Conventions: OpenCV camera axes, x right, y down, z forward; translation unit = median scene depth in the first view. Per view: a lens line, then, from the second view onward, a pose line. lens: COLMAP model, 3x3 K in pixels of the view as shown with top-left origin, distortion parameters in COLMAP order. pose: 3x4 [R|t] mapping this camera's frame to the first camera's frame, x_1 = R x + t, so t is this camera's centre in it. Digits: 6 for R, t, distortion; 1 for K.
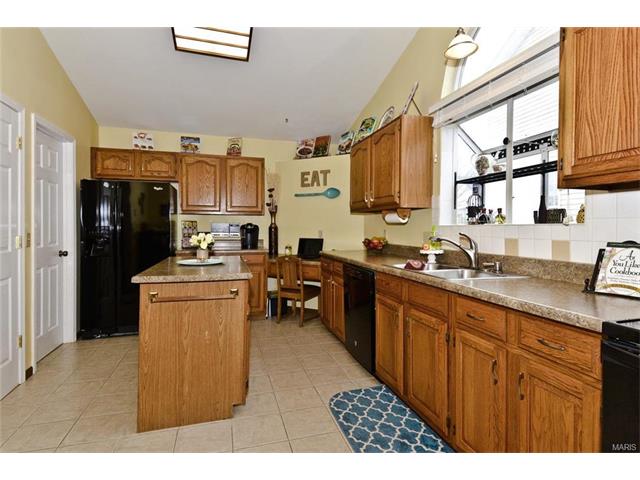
lens RADIAL K [[342.7, 0, 319.0], [0, 342.7, 234.3], [0, 0, 1]] dist [0.047978, -0.021035]
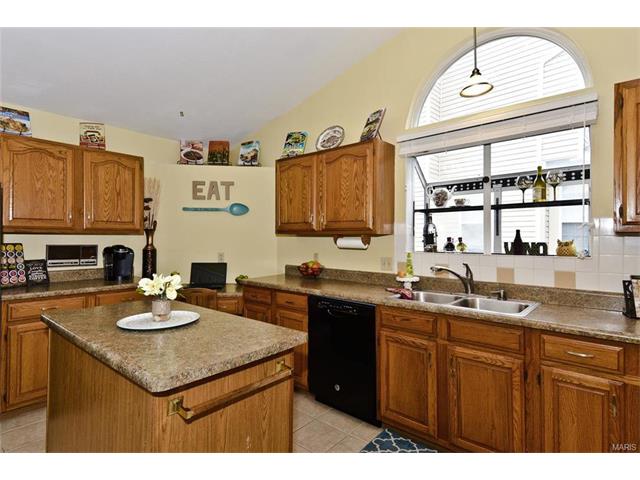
lens RADIAL K [[342.7, 0, 320.8], [0, 342.7, 235.9], [0, 0, 1]] dist [0.047978, -0.021035]
pose [[0.834218, 0.005234, 0.551410, -0.302095], [0.009632, 0.999664, -0.024060, -0.036997], [-0.551351, 0.025383, 0.833887, 0.202131]]
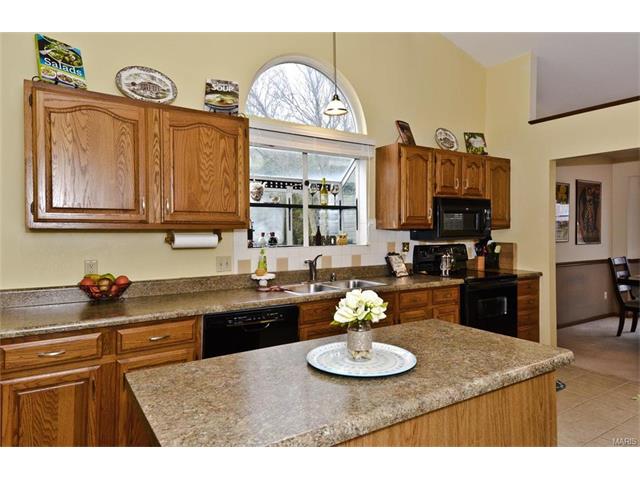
lens RADIAL K [[392.8, 0, 315.4], [0, 392.8, 237.5], [0, 0, 1]] dist [-0.000685, 0.002247]
pose [[-0.311431, -0.021398, 0.950028, -0.515811], [0.020704, 0.999356, 0.029296, -0.059487], [-0.950043, 0.028793, -0.310787, 0.817425]]
